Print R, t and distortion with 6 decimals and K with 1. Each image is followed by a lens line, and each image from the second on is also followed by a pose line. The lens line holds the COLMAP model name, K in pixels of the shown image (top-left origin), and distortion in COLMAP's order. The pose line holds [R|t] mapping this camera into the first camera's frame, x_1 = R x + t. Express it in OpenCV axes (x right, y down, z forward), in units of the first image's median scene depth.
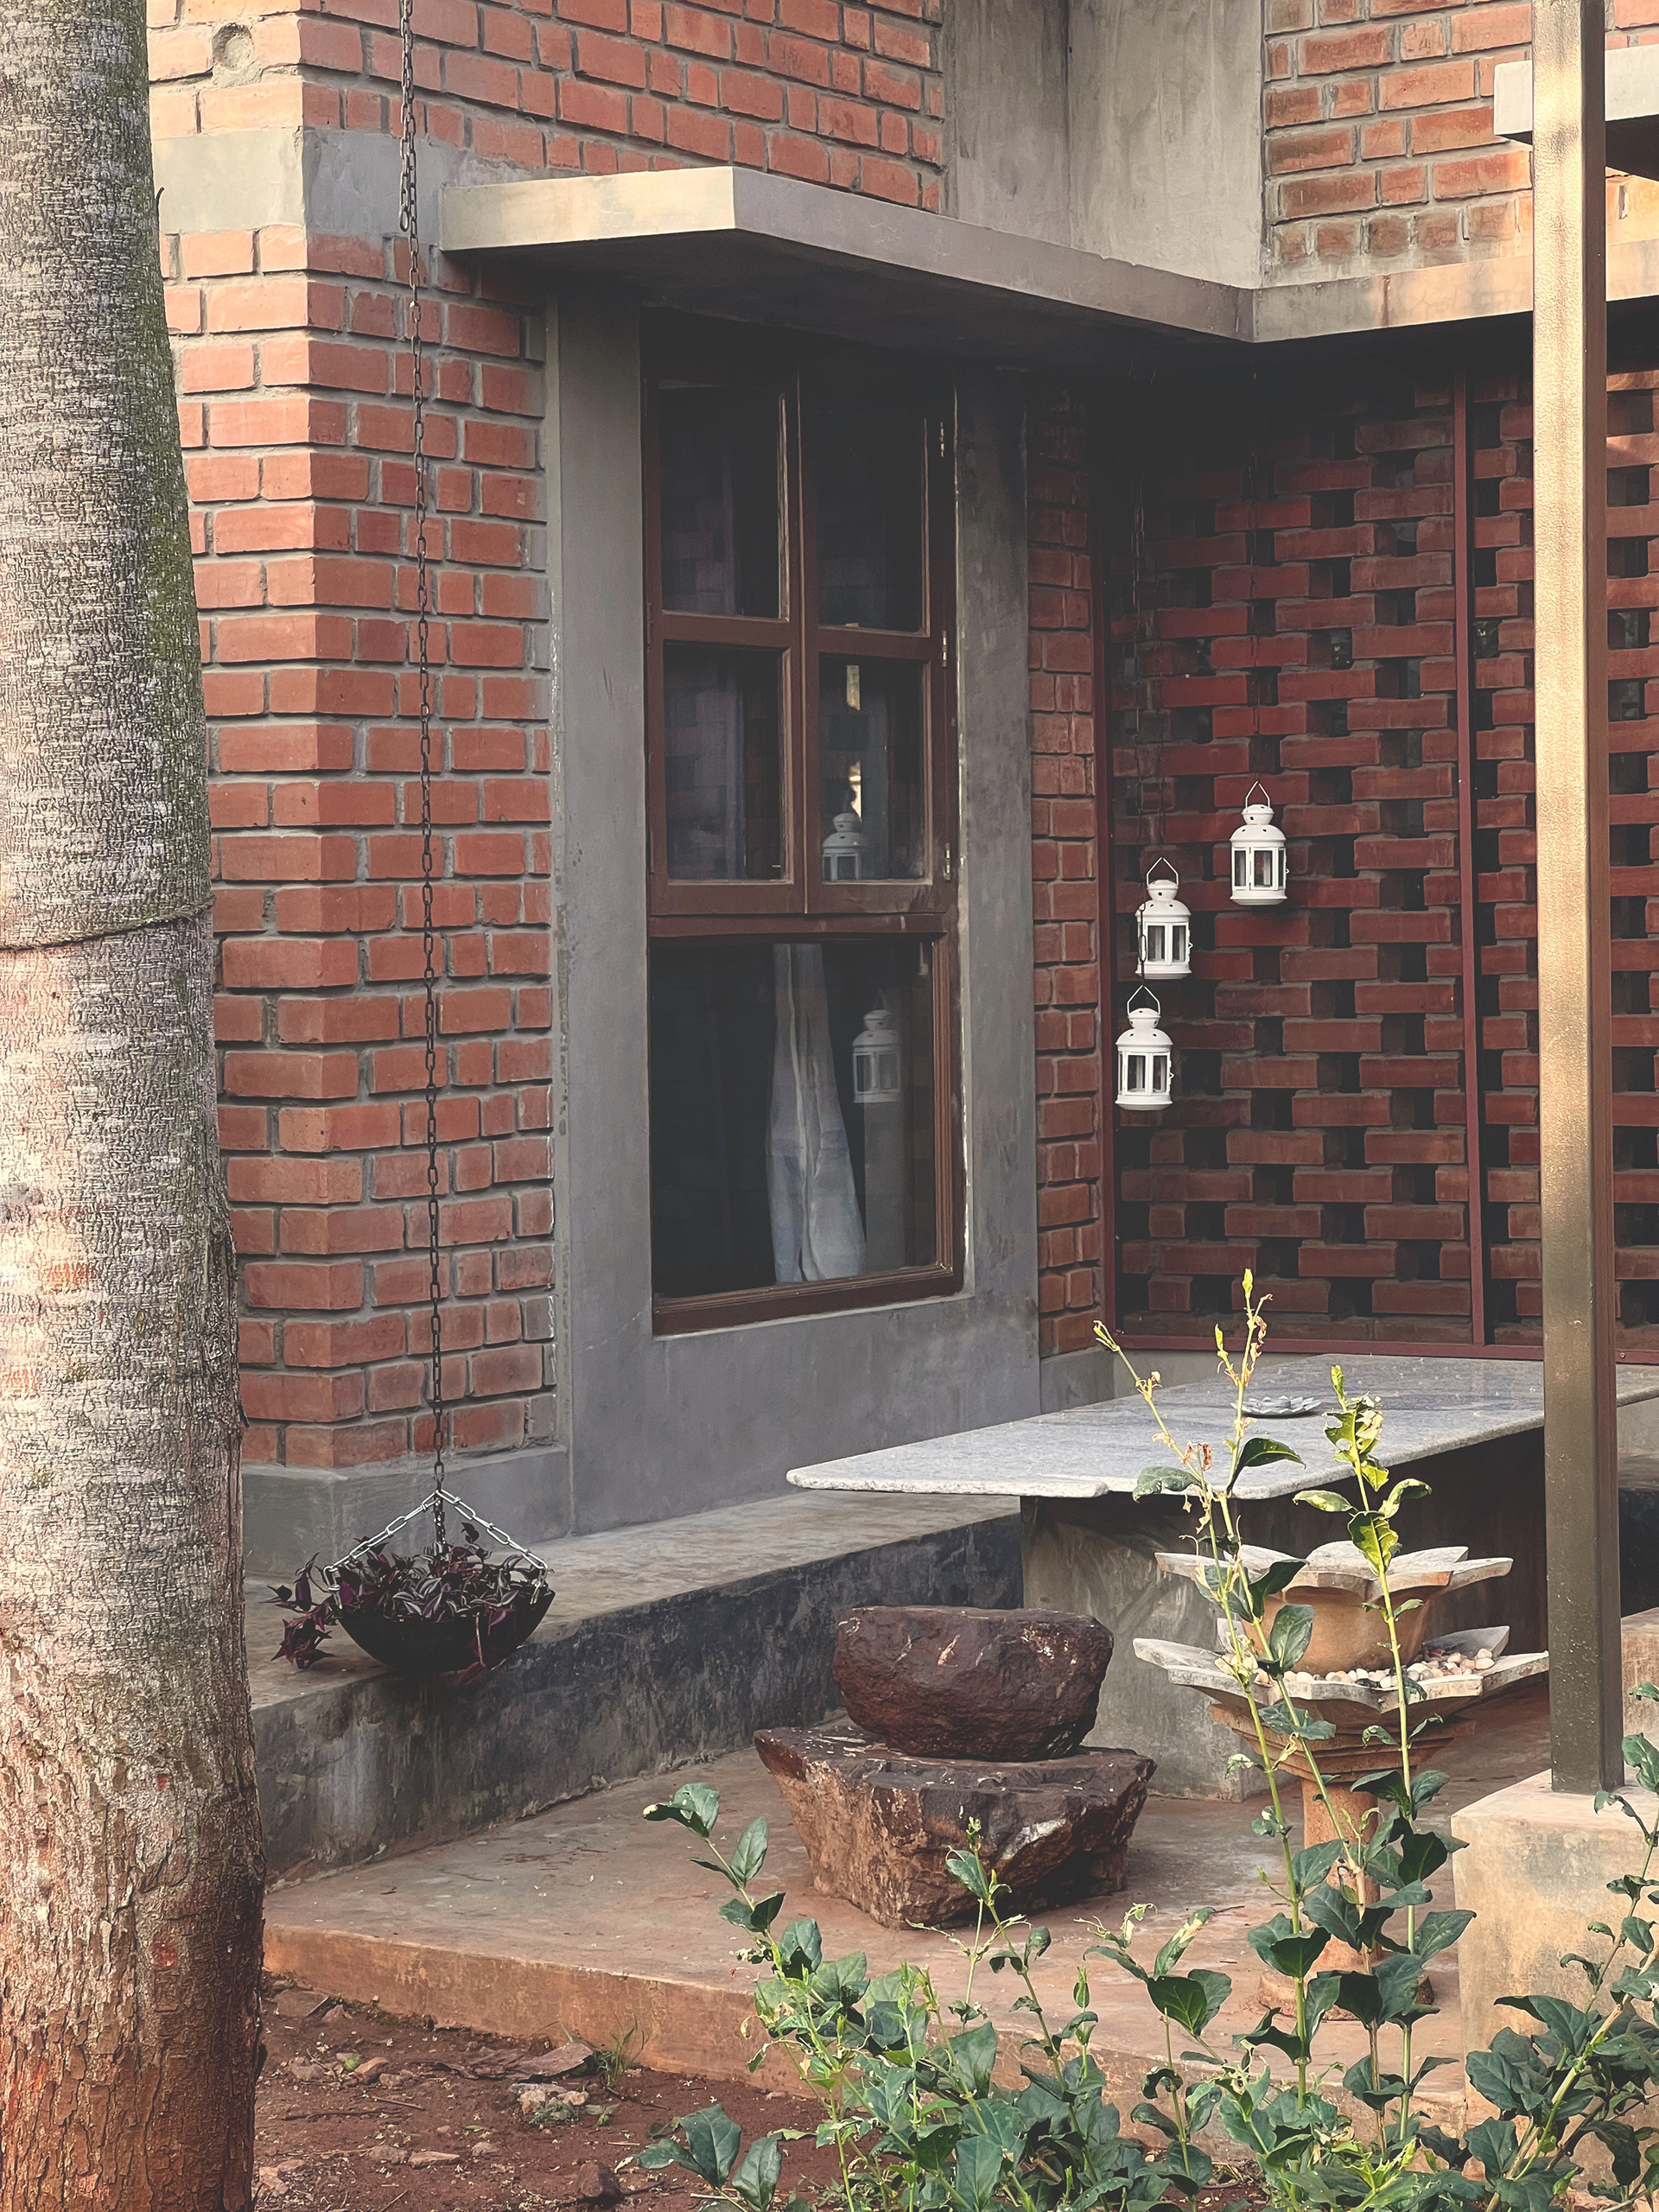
lens RADIAL K [[4477.8, 0, 829.5], [0, 4477.8, 1106.0], [0, 0, 1]] dist [0.099532, 0.463646]
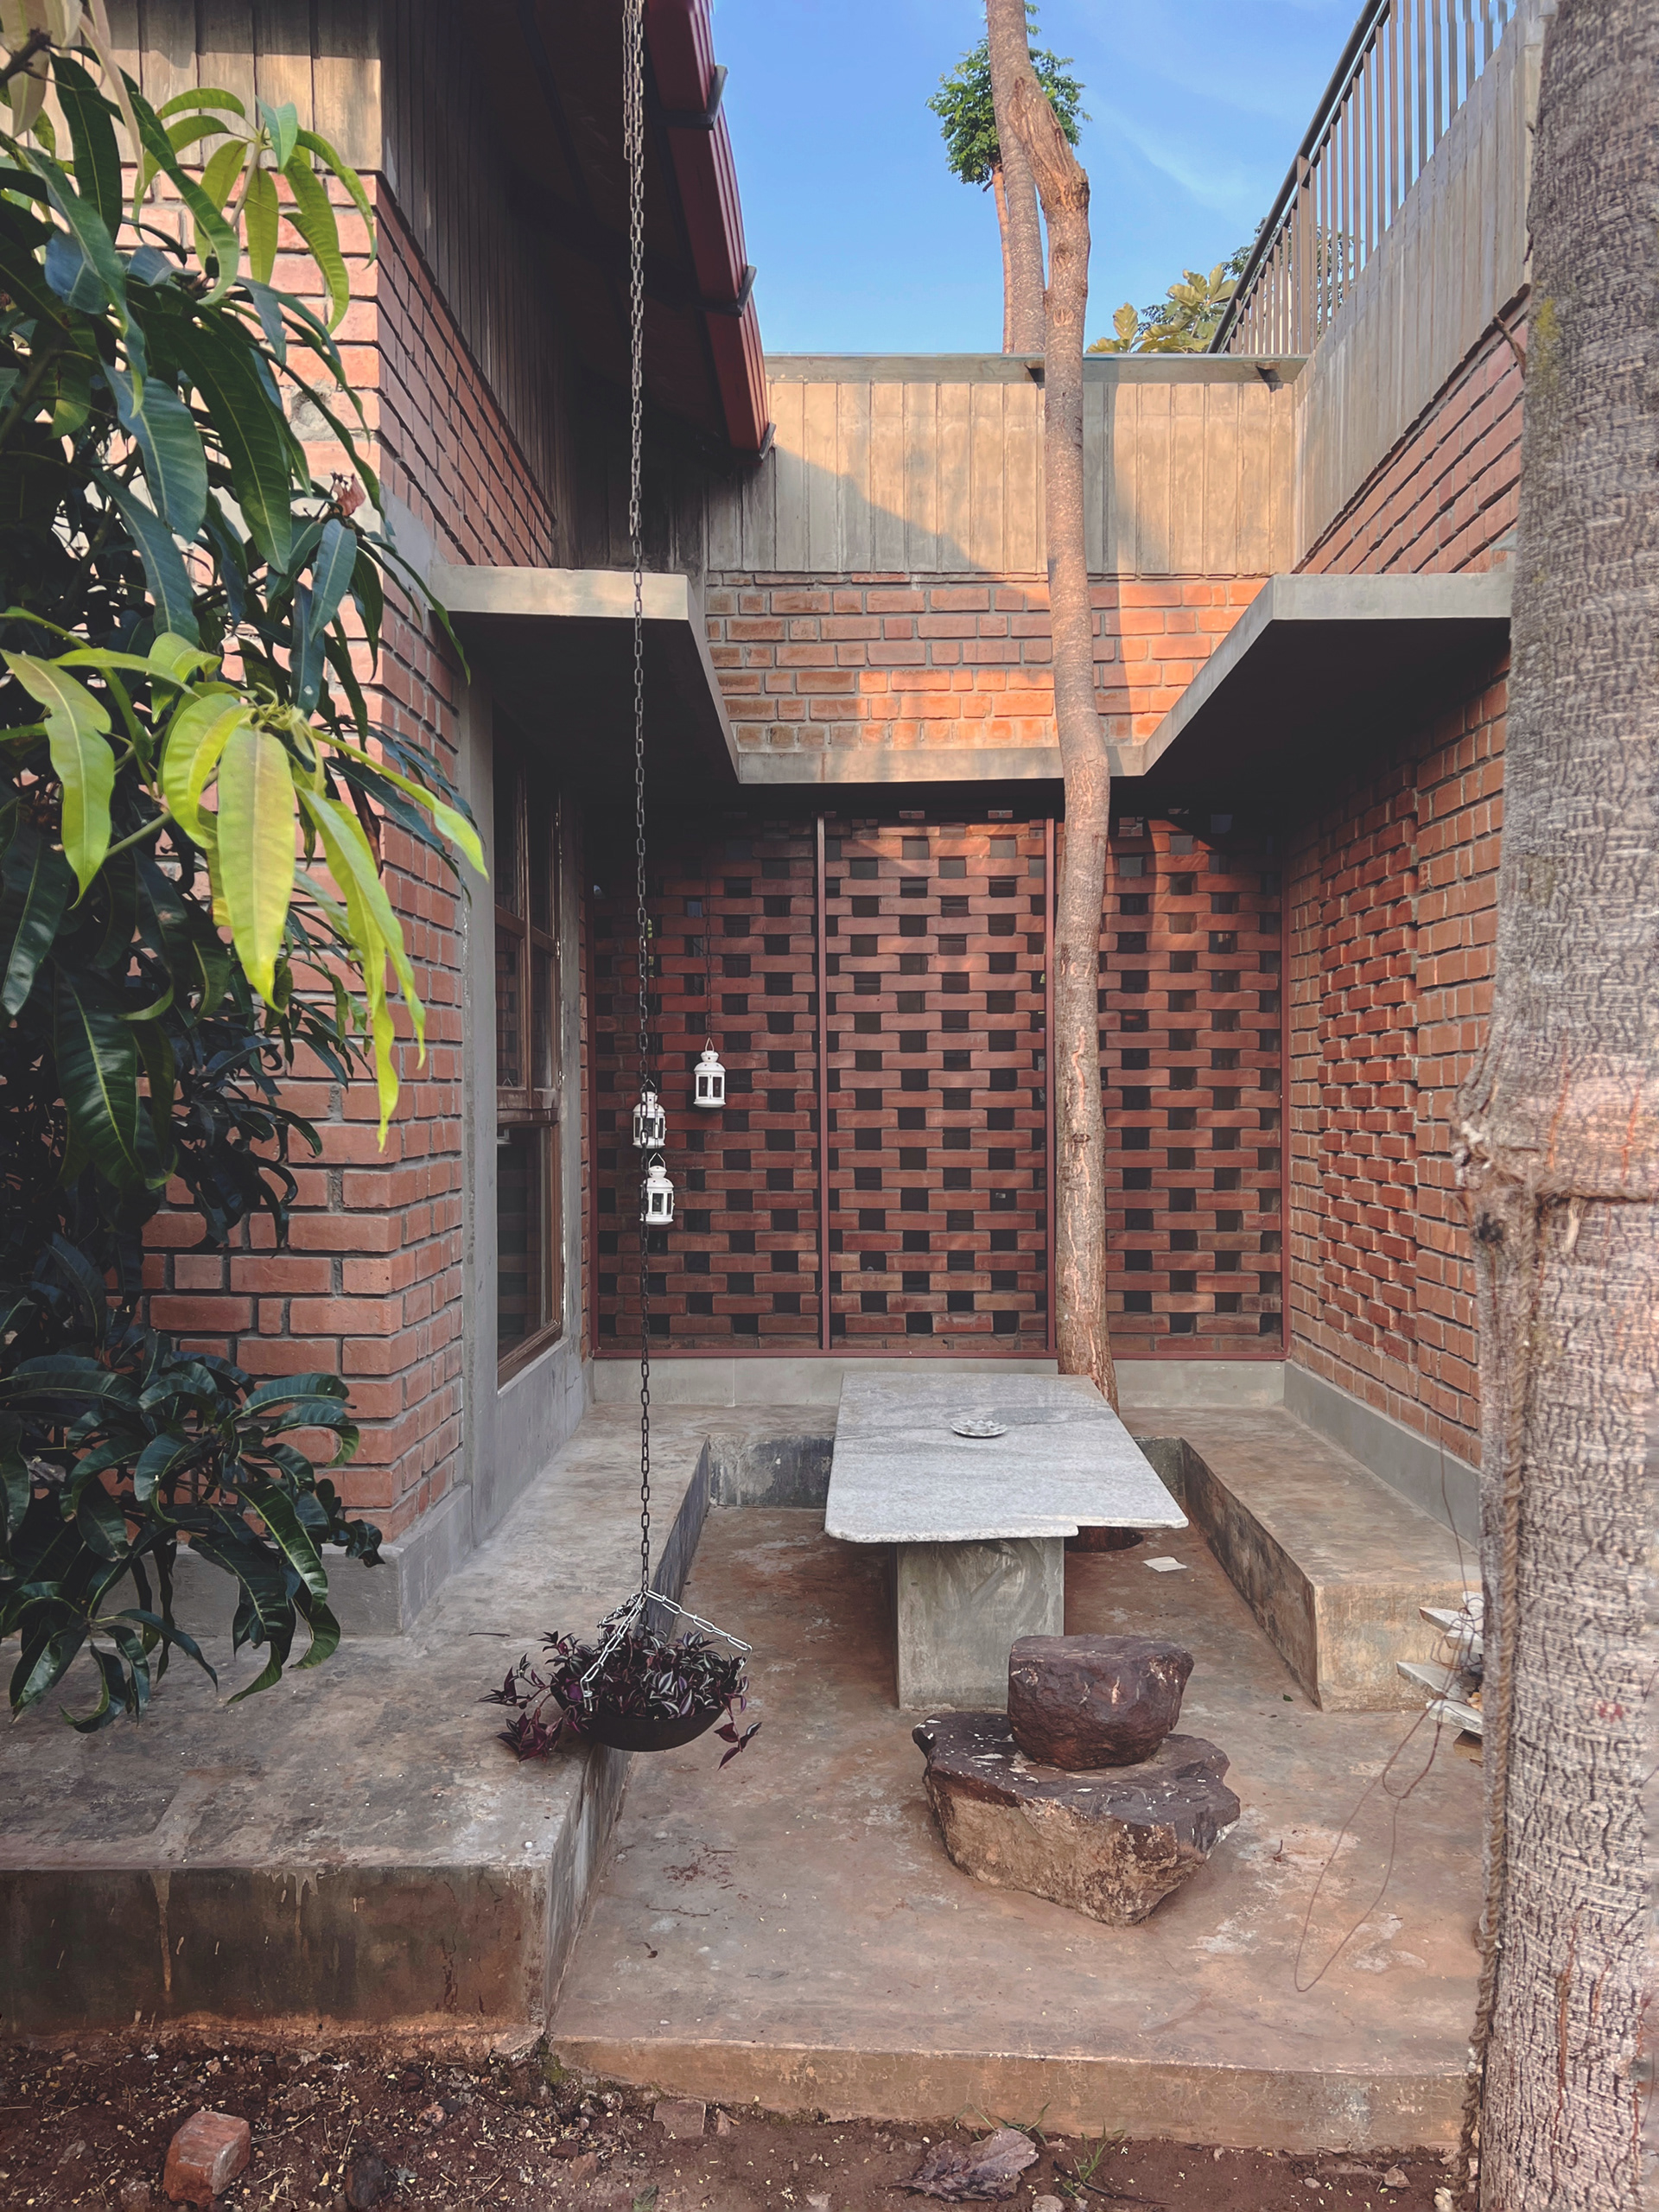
lens RADIAL K [[1618.1, 0, 829.2], [0, 1618.1, 1184.9], [0, 0, 1]] dist [0.115737, -0.182457]
pose [[0.856676, -0.003765, 0.515842, -0.197090], [-0.000225, 0.999971, 0.007672, -0.019507], [-0.515855, -0.006689, 0.856650, 0.434716]]
